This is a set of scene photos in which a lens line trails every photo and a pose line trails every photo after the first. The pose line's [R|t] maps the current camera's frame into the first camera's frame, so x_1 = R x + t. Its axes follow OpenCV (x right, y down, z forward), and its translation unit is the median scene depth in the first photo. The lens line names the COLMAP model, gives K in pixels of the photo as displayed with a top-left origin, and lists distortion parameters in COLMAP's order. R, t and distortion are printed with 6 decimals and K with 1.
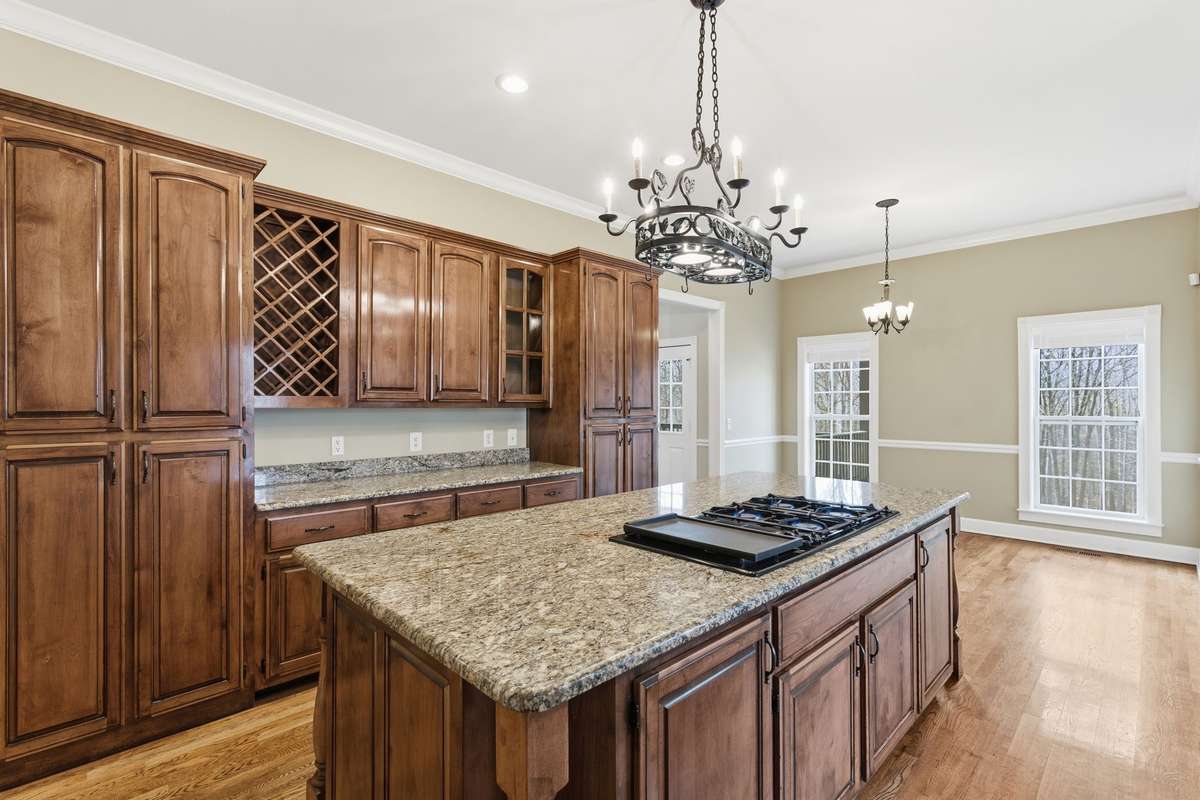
lens RADIAL K [[545.1, 0, 597.7], [0, 545.1, 398.7], [0, 0, 1]] dist [0.003539, -0.001635]
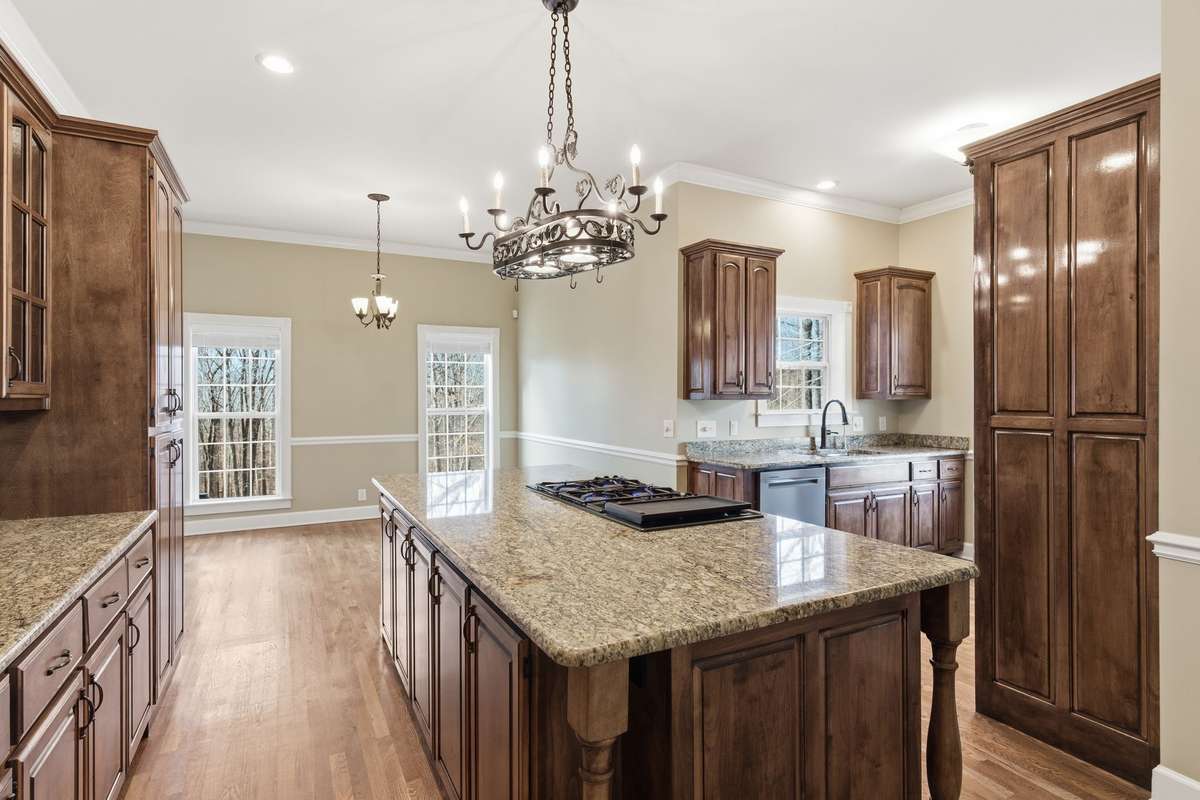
lens RADIAL K [[611.6, 0, 601.0], [0, 611.6, 397.4], [0, 0, 1]] dist [0.004728, 0.000381]
pose [[0.287458, -0.003979, 0.957785, -1.186508], [-0.003053, 0.999982, 0.005071, 0.000929], [-0.957788, -0.004382, 0.287440, 0.803253]]
